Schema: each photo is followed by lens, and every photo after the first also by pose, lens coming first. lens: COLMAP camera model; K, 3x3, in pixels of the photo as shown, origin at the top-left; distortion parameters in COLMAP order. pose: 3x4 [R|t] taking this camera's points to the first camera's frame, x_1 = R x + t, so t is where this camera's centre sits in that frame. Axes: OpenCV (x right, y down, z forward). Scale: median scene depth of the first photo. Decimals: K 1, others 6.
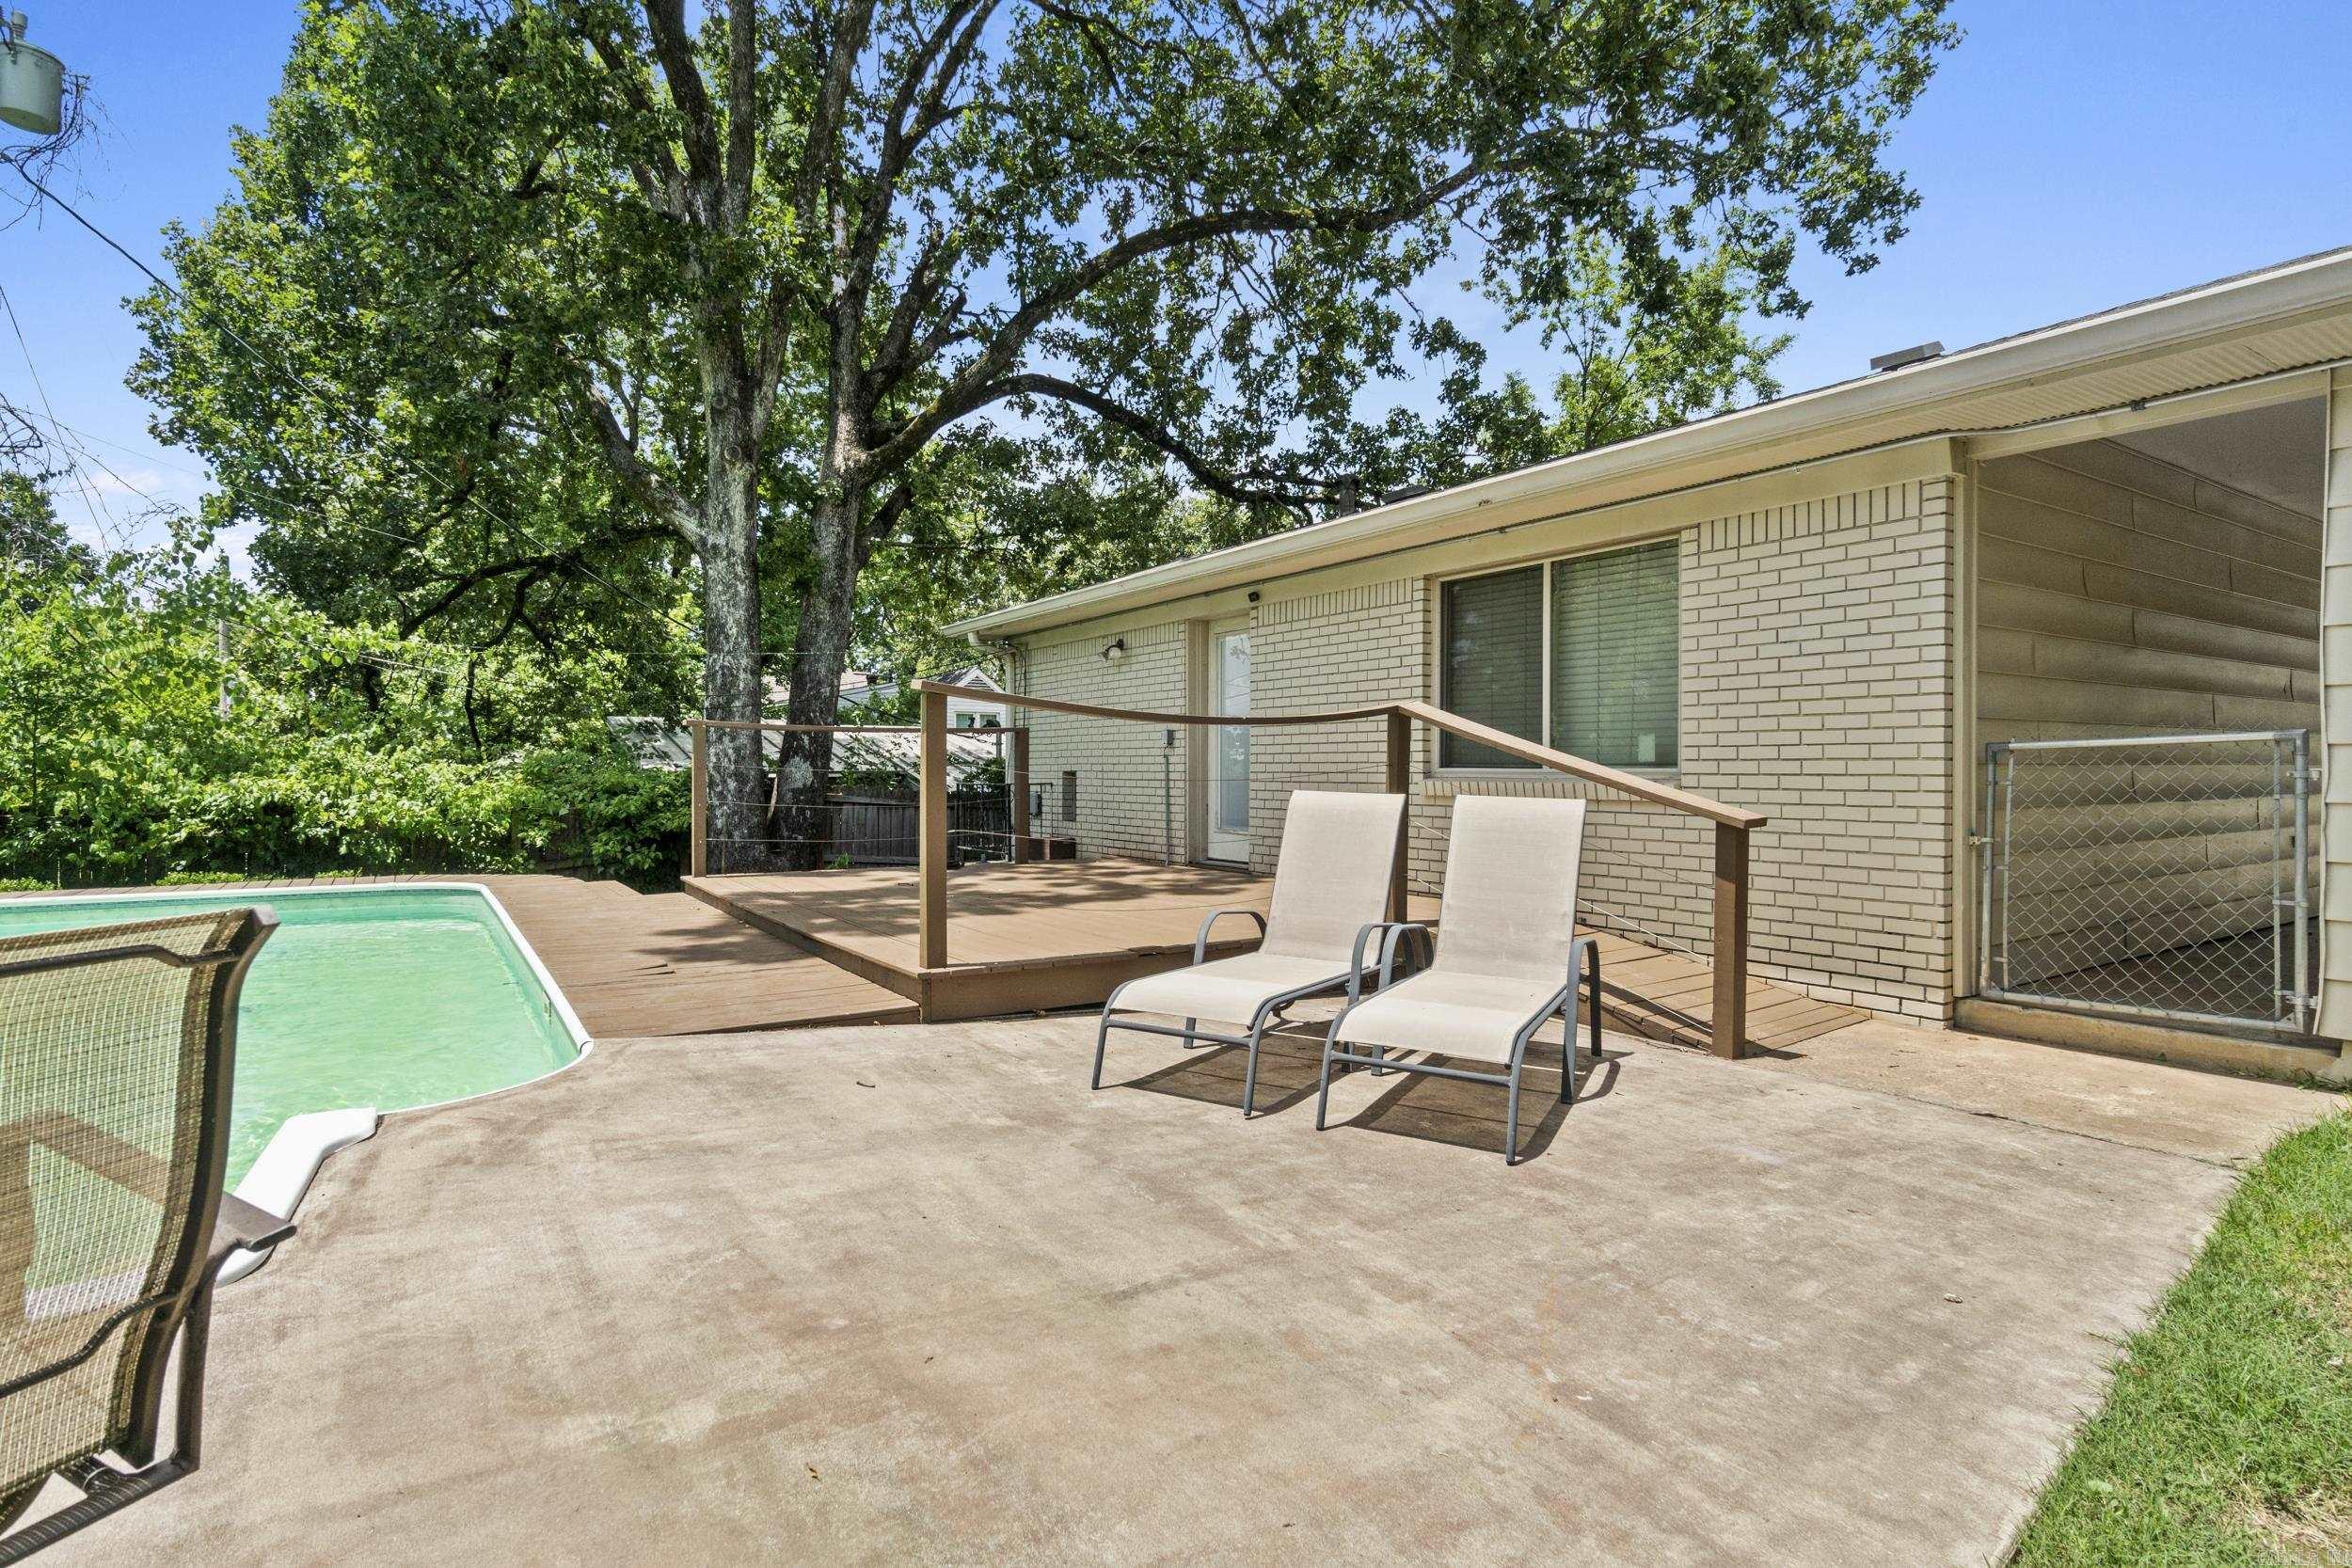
lens RADIAL K [[1185.4, 0, 1161.5], [0, 1185.4, 779.0], [0, 0, 1]] dist [-0.010639, -0.000702]
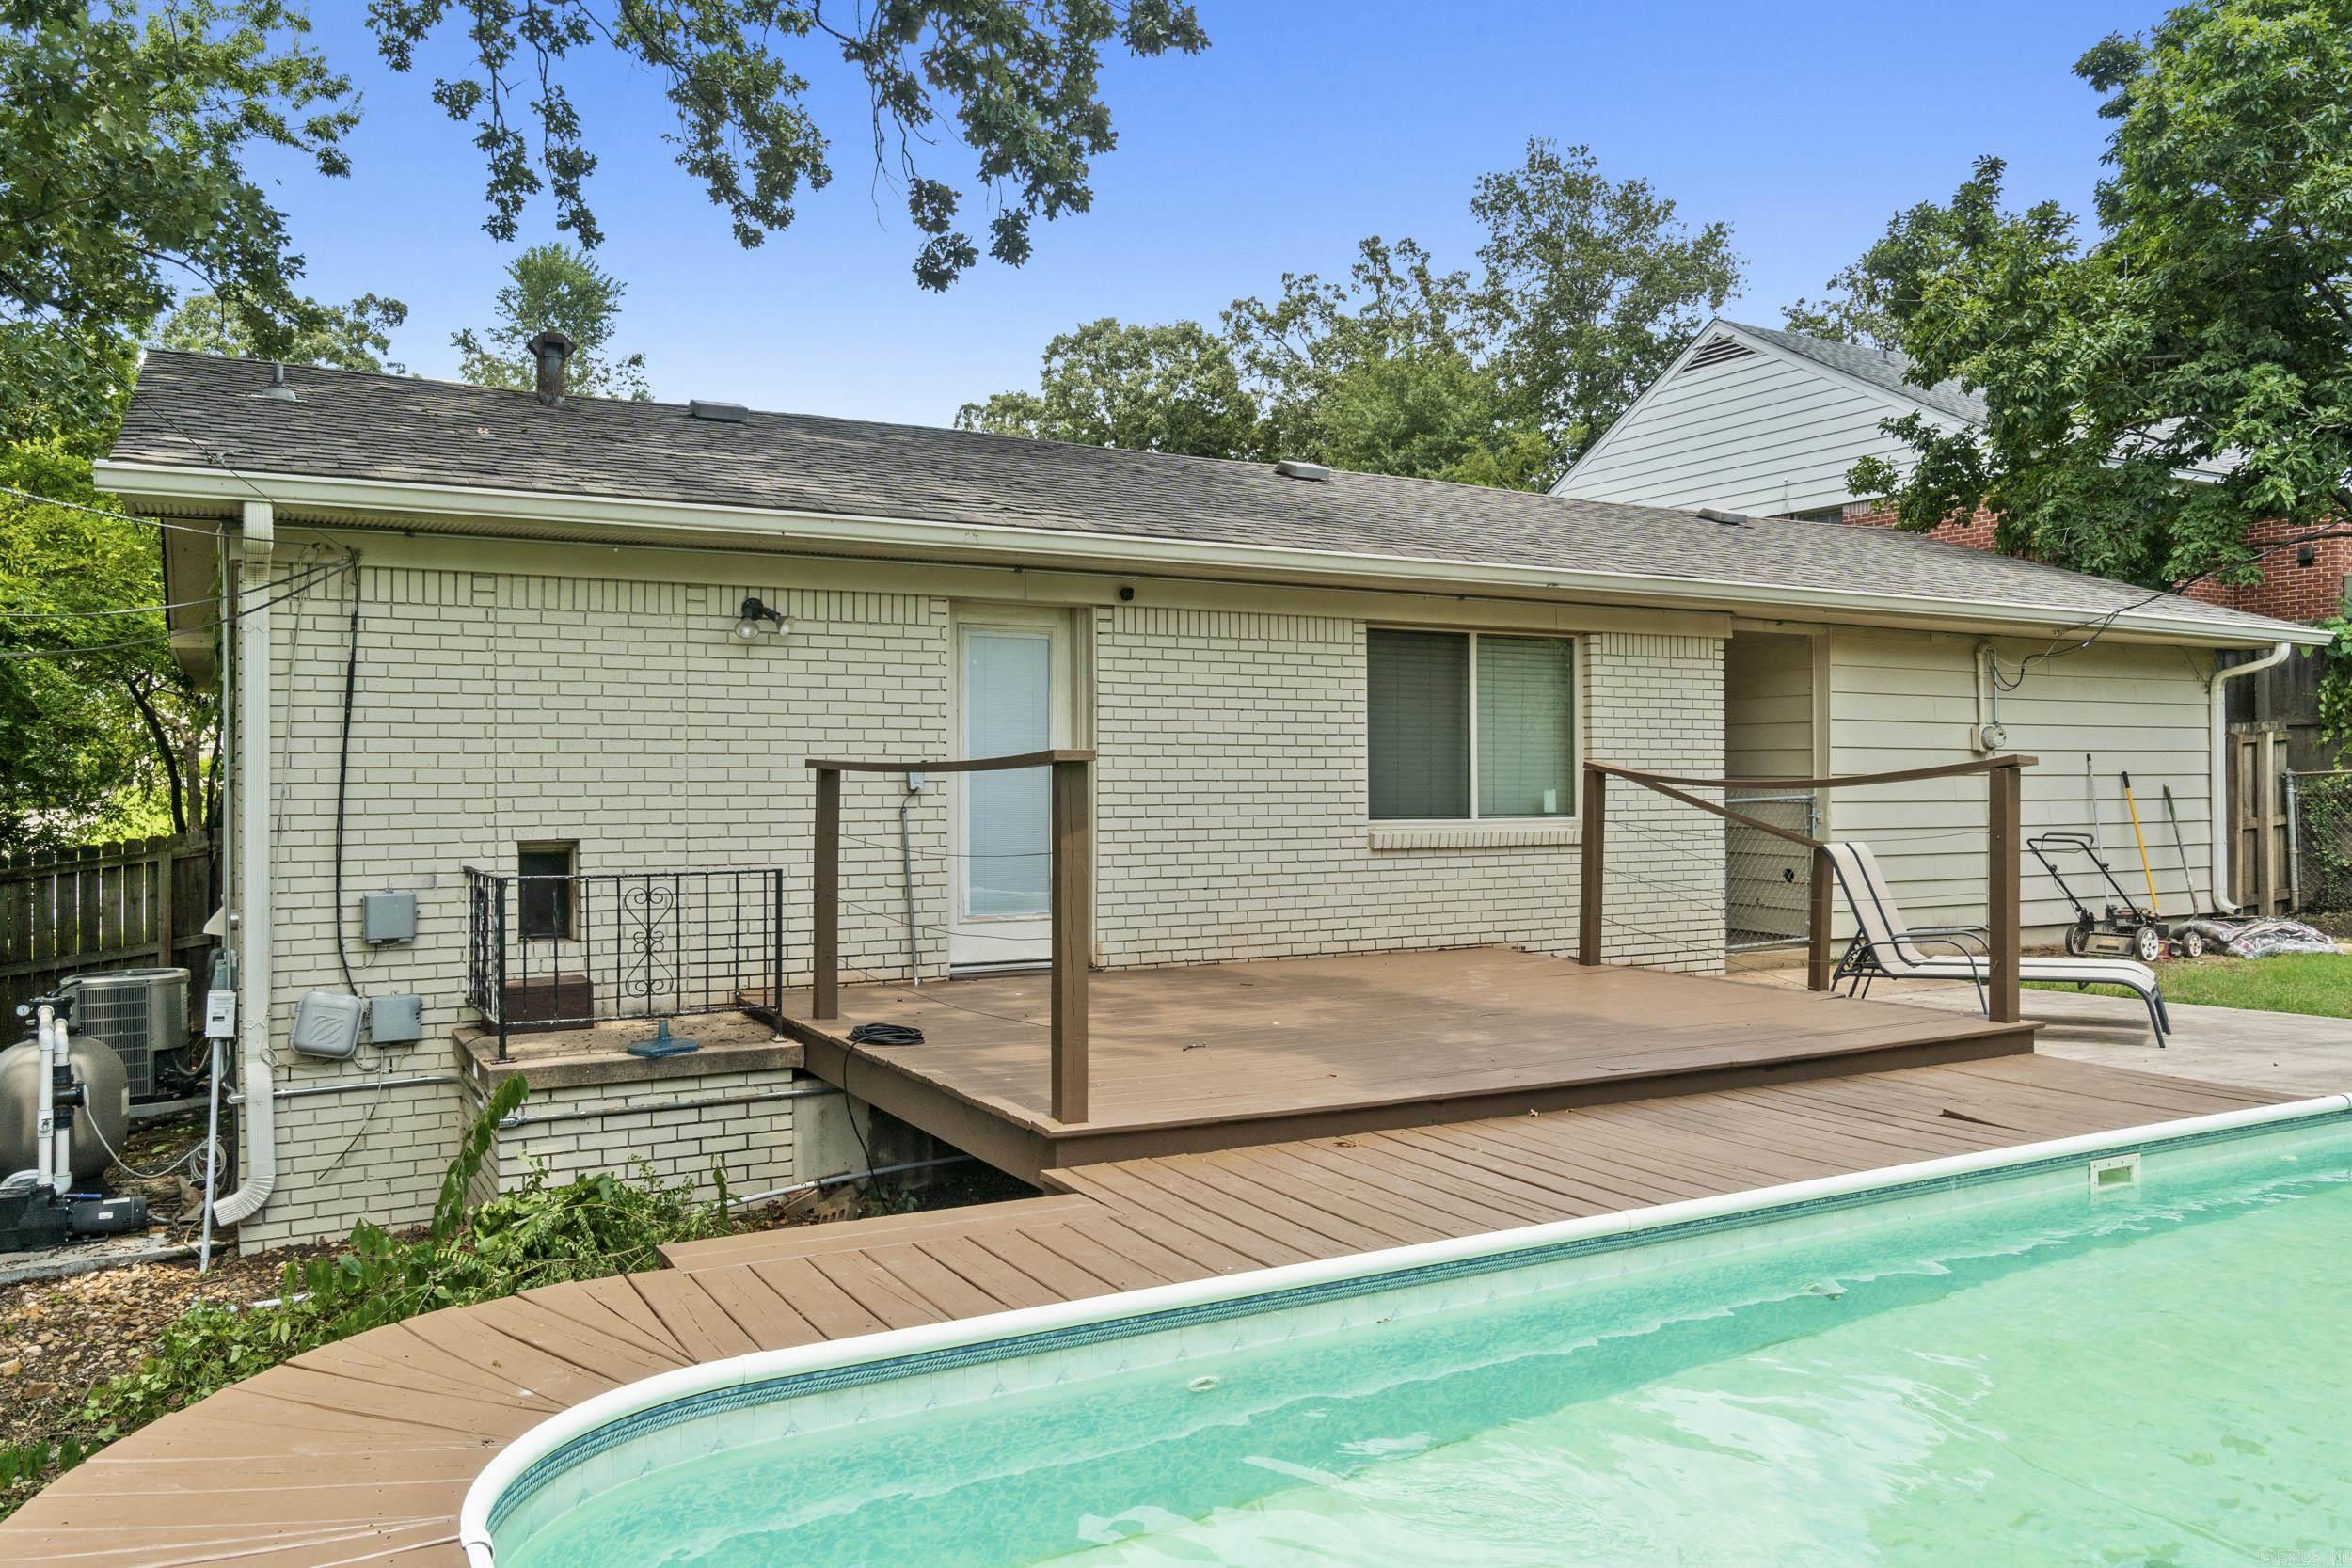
lens RADIAL K [[1678.6, 0, 1170.7], [0, 1678.6, 758.9], [0, 0, 1]] dist [-0.053039, 0.000262]
pose [[0.062571, 0.009052, 0.997999, -0.601777], [0.009056, 0.999913, -0.009637, -0.025192], [-0.997999, 0.009641, 0.062484, 0.567208]]
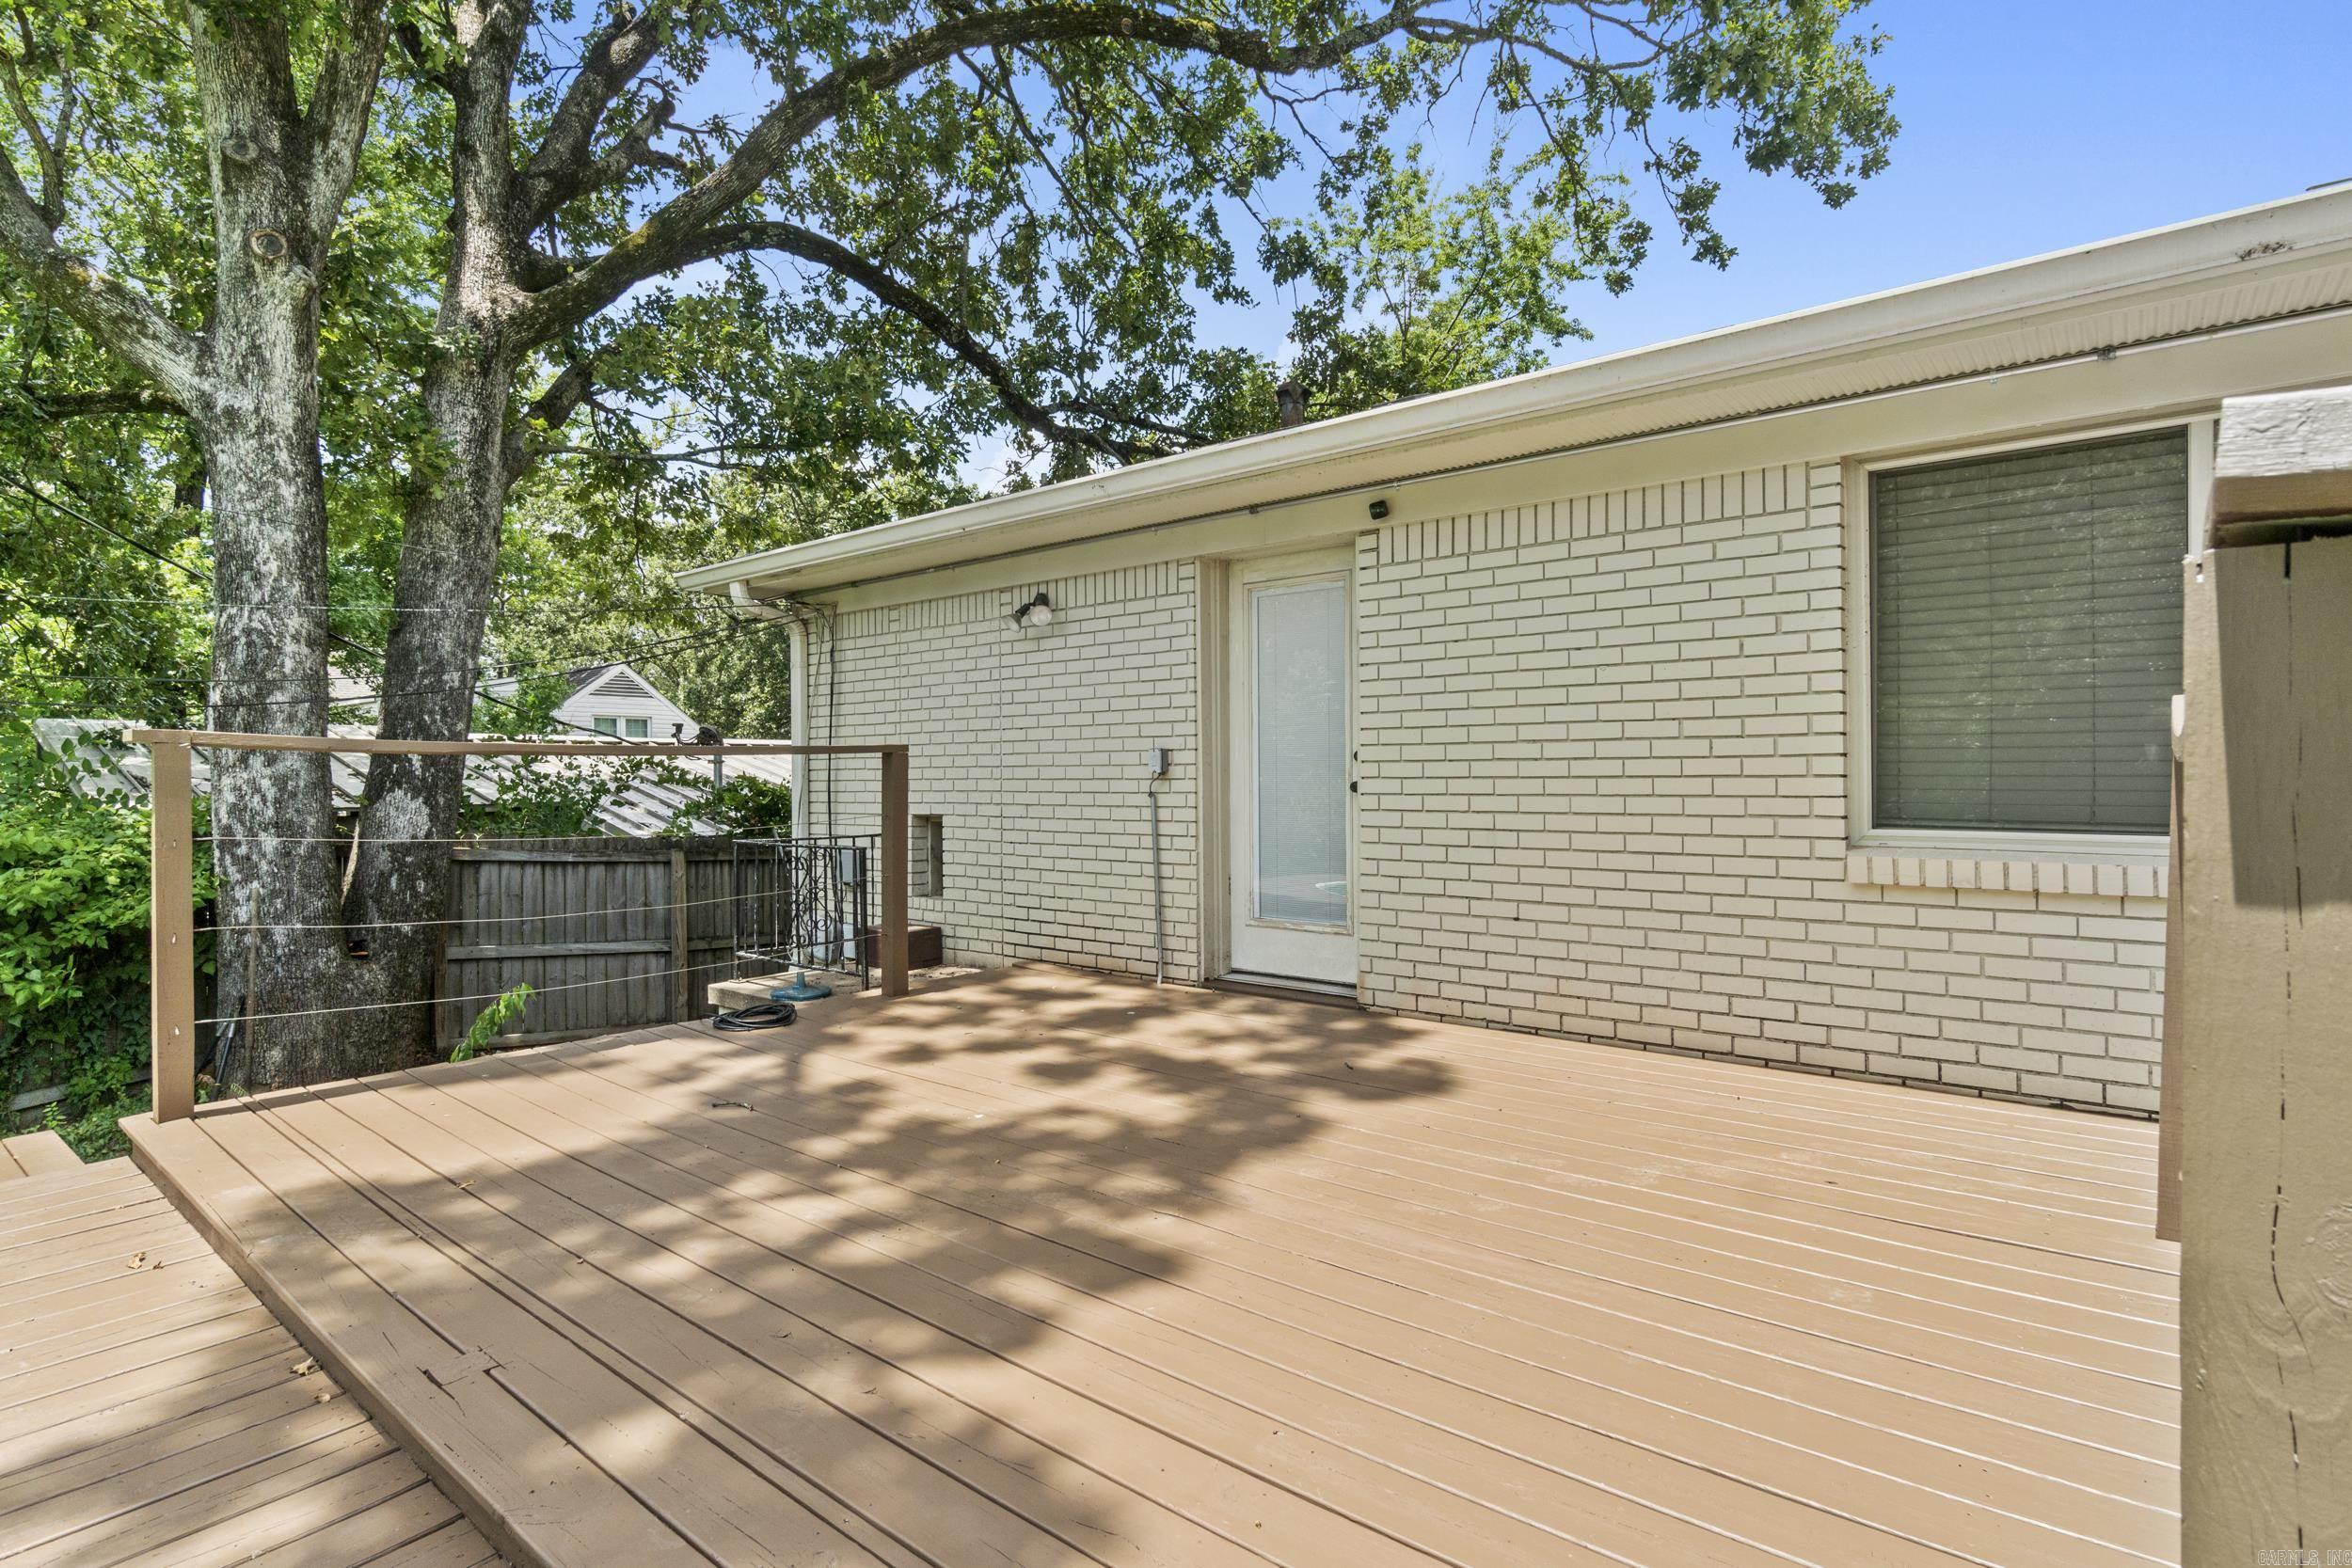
lens RADIAL K [[1185.4, 0, 1161.5], [0, 1185.4, 779.0], [0, 0, 1]] dist [-0.010639, -0.000702]
pose [[0.956471, -0.007225, 0.291738, -0.111199], [0.009074, 0.999946, -0.004984, -0.016782], [-0.291686, 0.007414, 0.956485, 0.314343]]
